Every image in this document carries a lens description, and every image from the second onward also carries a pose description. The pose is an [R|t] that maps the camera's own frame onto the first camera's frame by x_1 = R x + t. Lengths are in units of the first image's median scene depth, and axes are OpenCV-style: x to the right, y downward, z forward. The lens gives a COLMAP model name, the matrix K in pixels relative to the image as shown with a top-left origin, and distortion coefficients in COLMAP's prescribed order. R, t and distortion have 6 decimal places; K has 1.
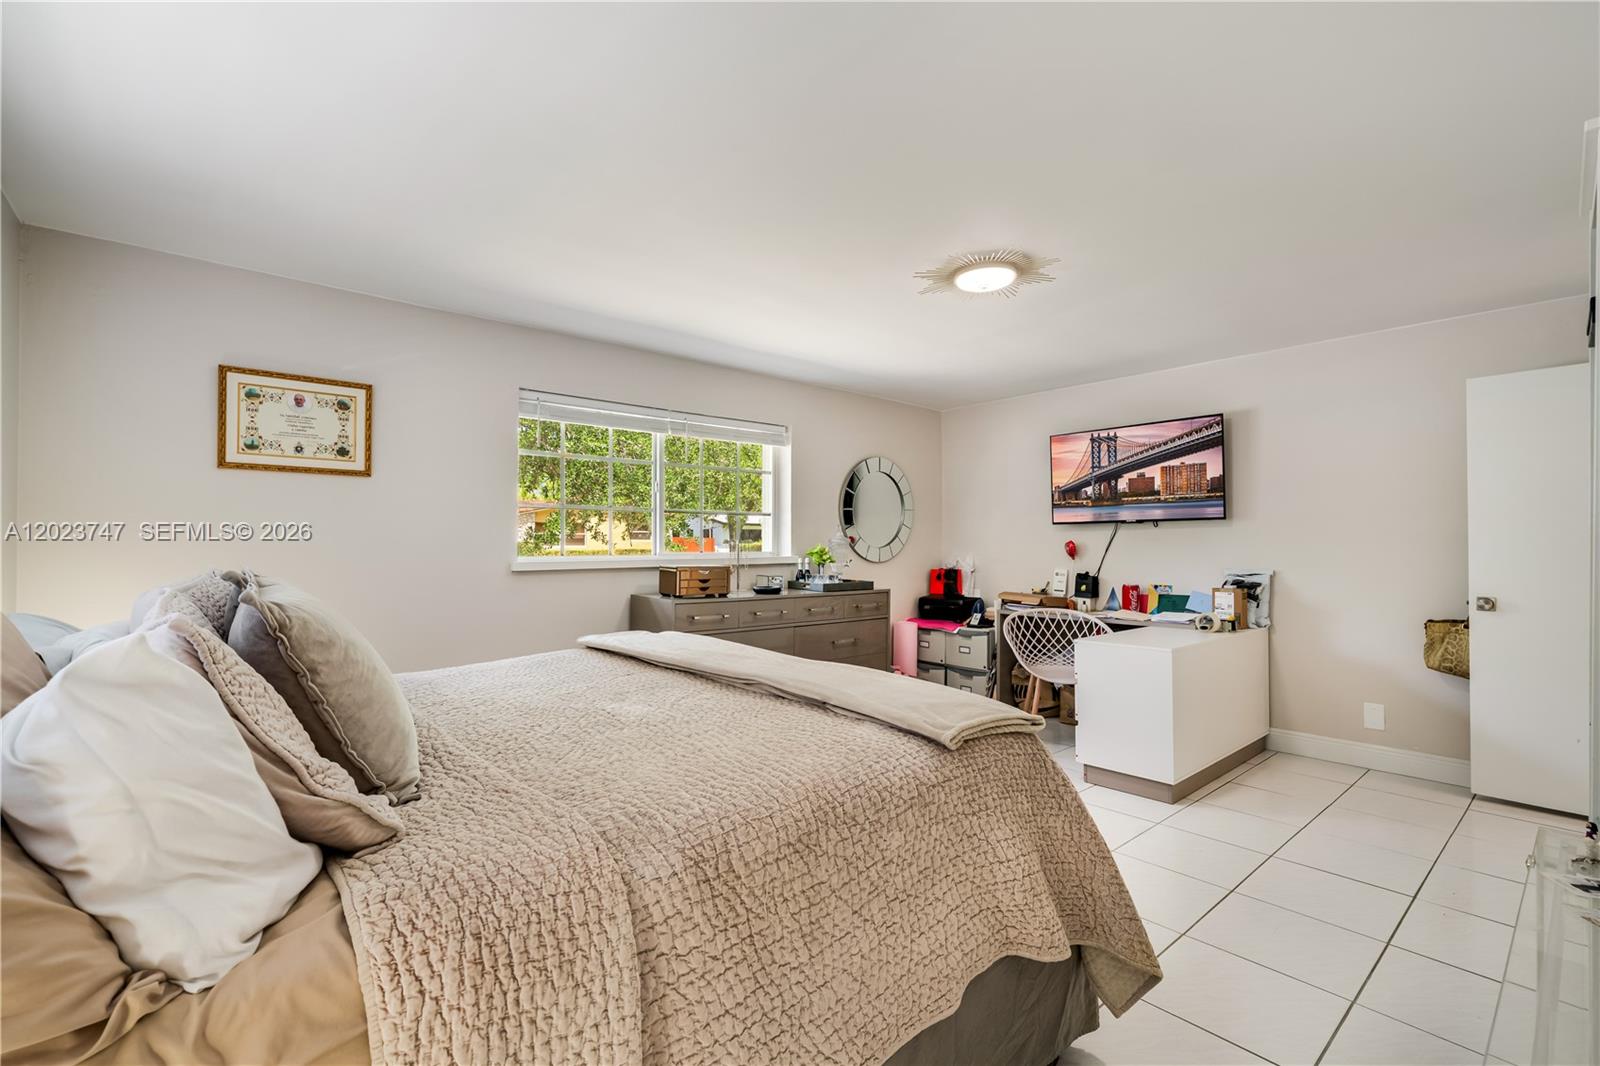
lens RADIAL K [[710.7, 0, 798.9], [0, 710.7, 538.3], [0, 0, 1]] dist [-0.001139, -0.000058]
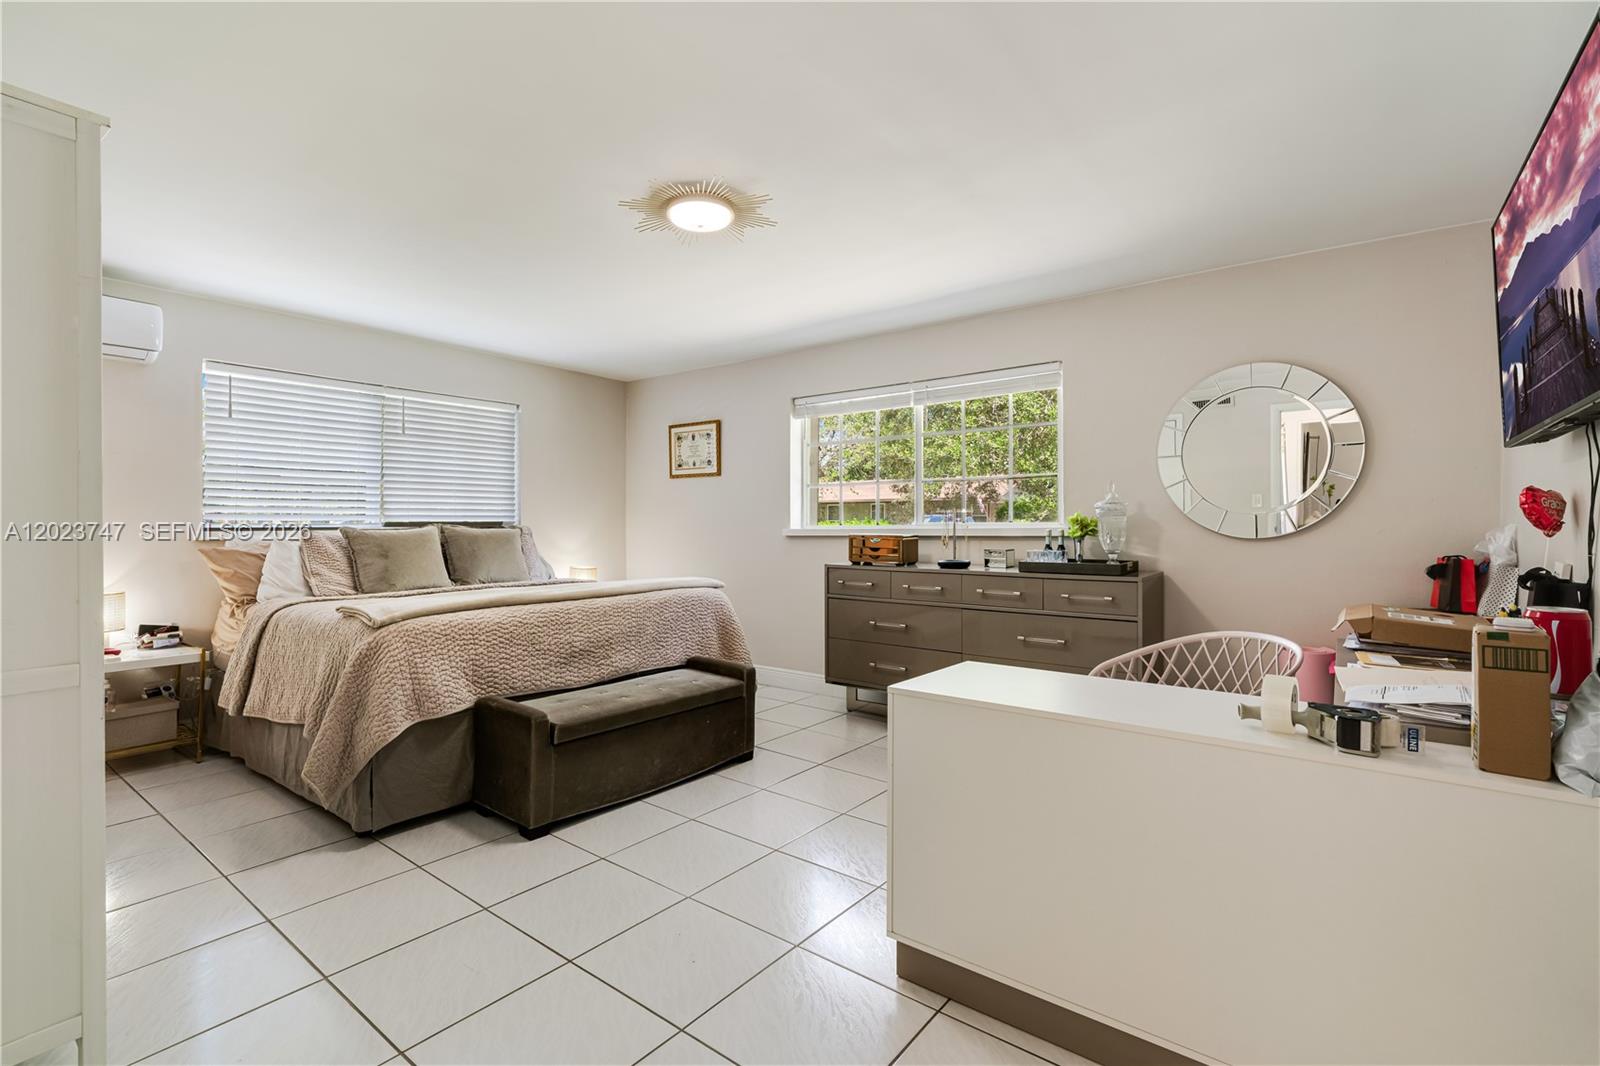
lens RADIAL K [[710.7, 0, 800.4], [0, 710.7, 527.9], [0, 0, 1]] dist [-0.001139, -0.000058]
pose [[0.216089, 0.006539, -0.976352, 1.042222], [0.020250, 0.999732, 0.011177, 0.019216], [0.976164, -0.022187, 0.215899, 0.828273]]
